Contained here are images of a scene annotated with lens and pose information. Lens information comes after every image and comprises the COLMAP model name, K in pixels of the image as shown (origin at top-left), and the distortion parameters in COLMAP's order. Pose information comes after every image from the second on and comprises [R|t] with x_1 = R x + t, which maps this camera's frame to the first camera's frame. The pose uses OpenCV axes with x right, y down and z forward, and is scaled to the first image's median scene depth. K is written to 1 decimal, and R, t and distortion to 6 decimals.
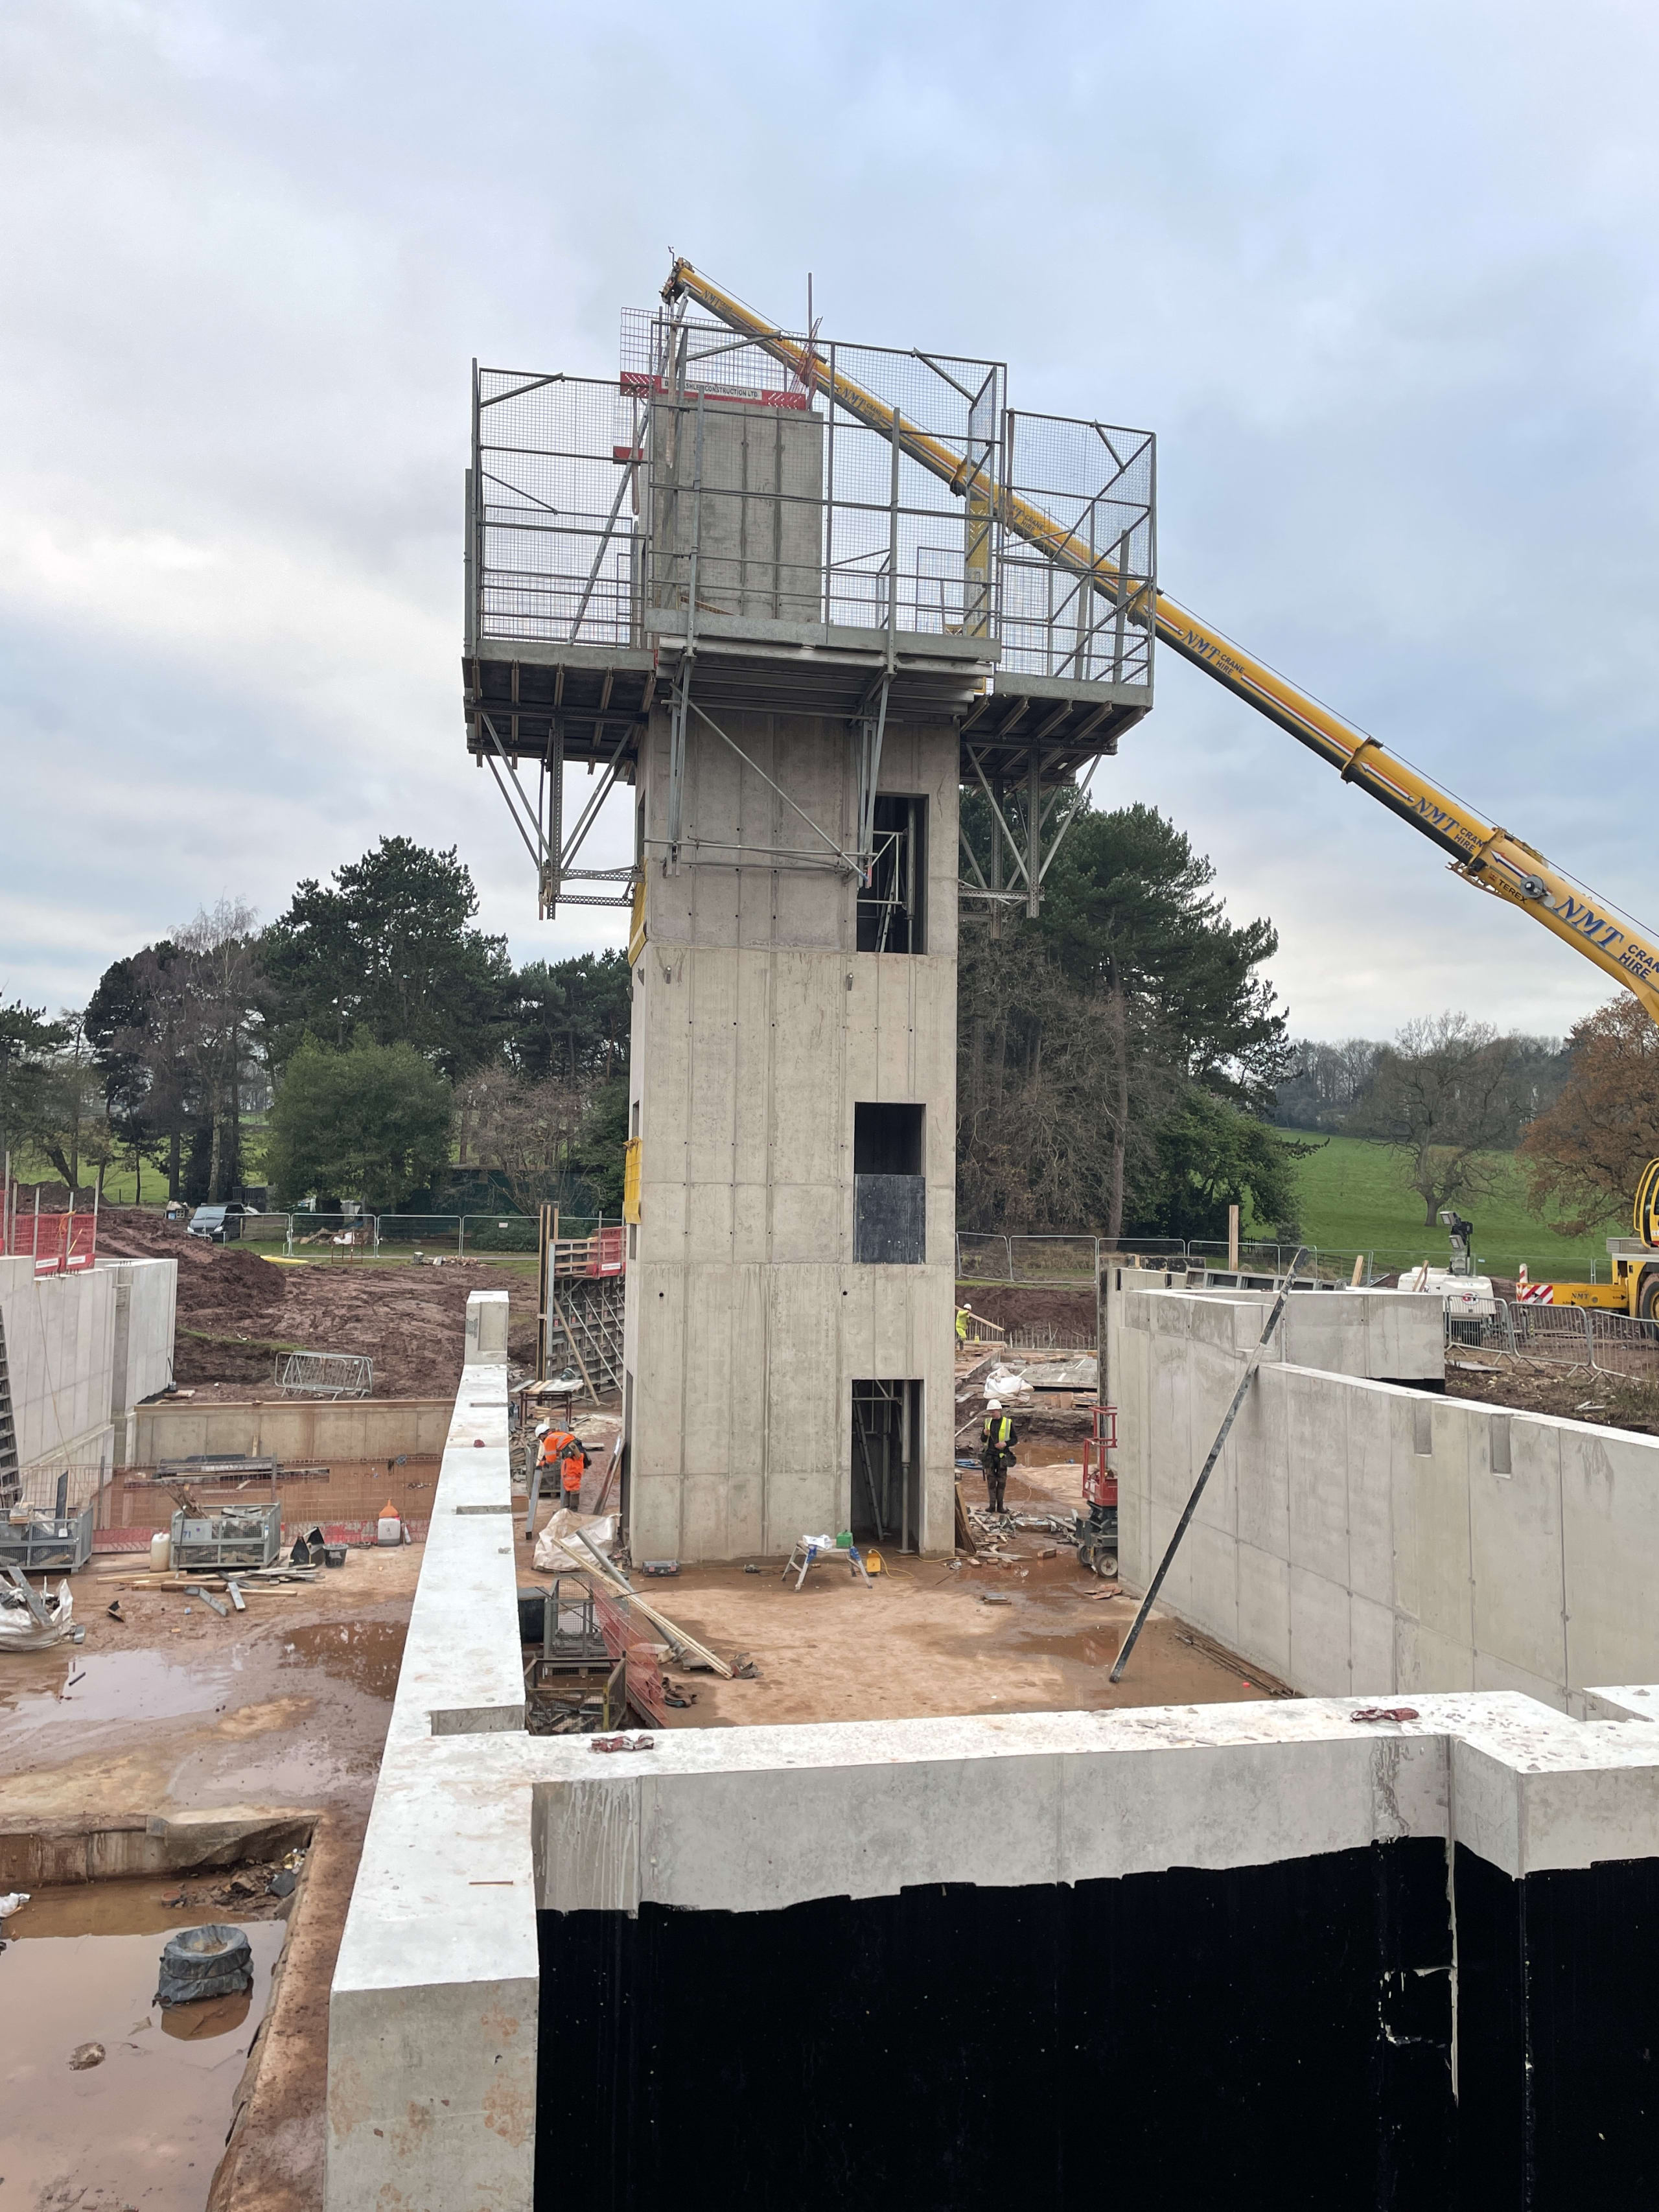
lens RADIAL K [[1625.4, 0, 829.5], [0, 1625.4, 1106.0], [0, 0, 1]] dist [0.081111, -0.103797]
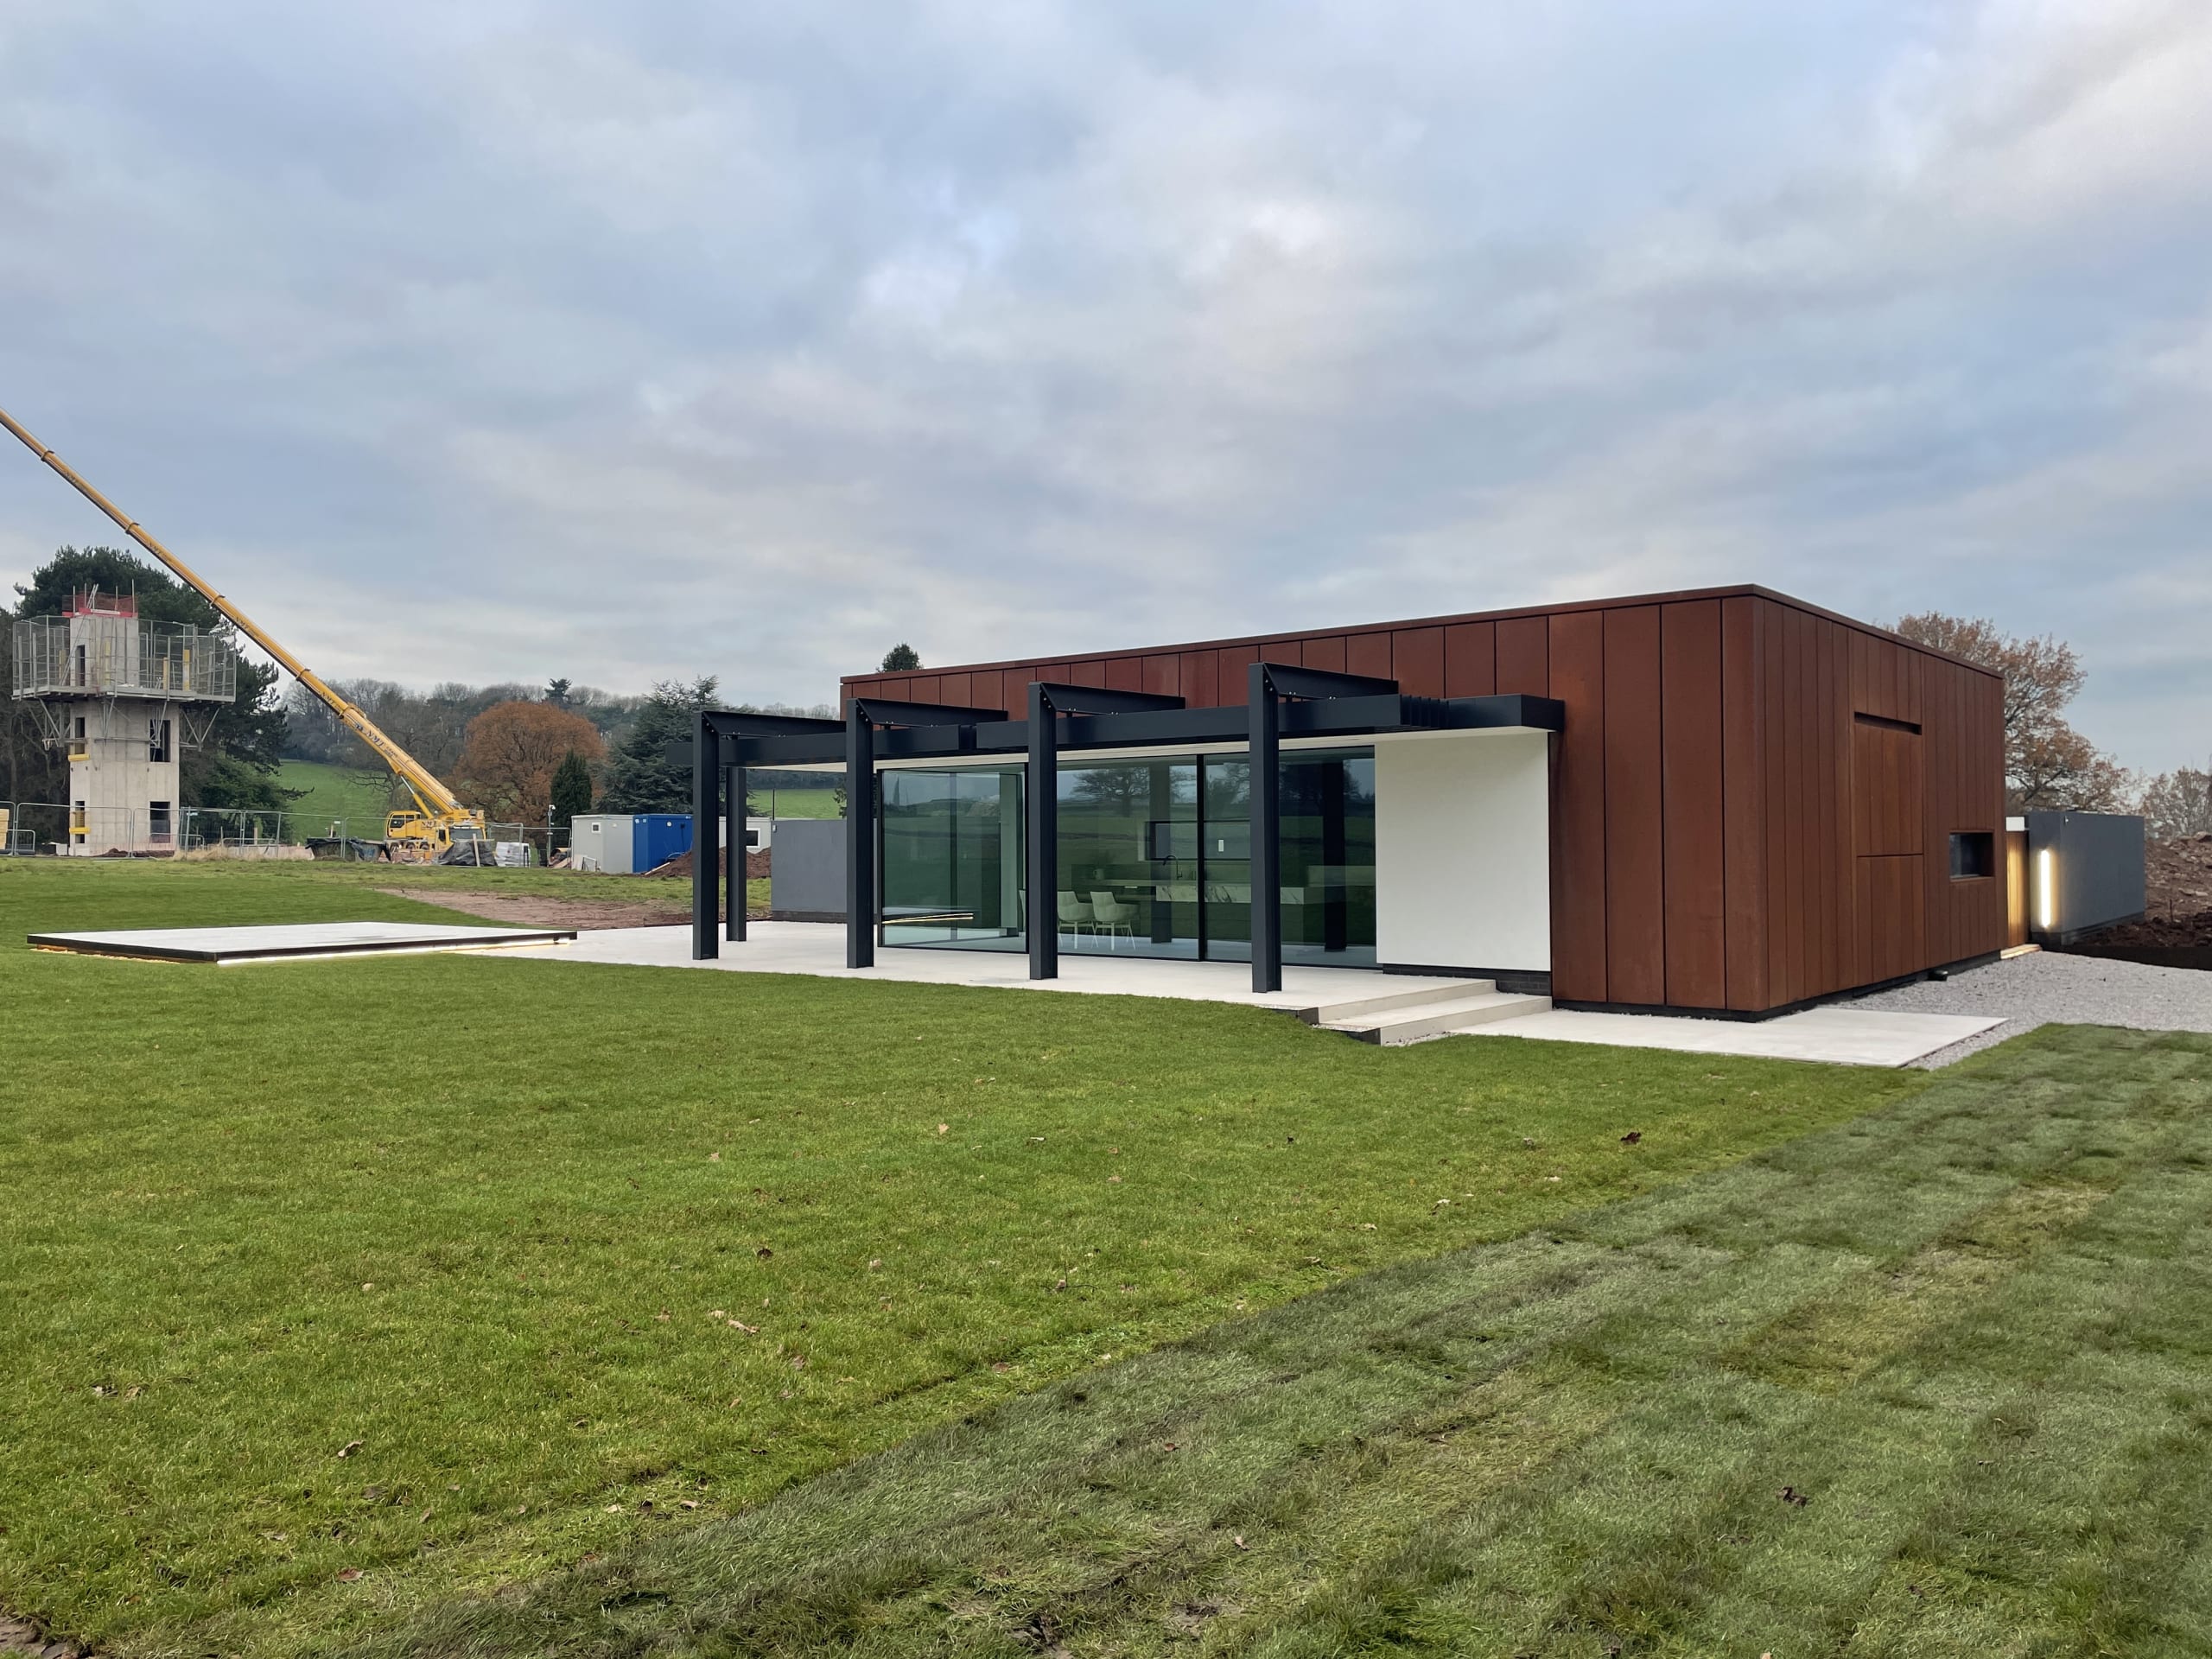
lens RADIAL K [[1698.7, 0, 1106.0], [0, 1698.7, 829.5], [0, 0, 1]] dist [0.001945, 0.001053]
pose [[0.755853, -0.005981, 0.654714, -0.252310], [-0.032954, 0.998343, 0.047165, -0.055809], [-0.653911, -0.057225, 0.754404, -0.975477]]
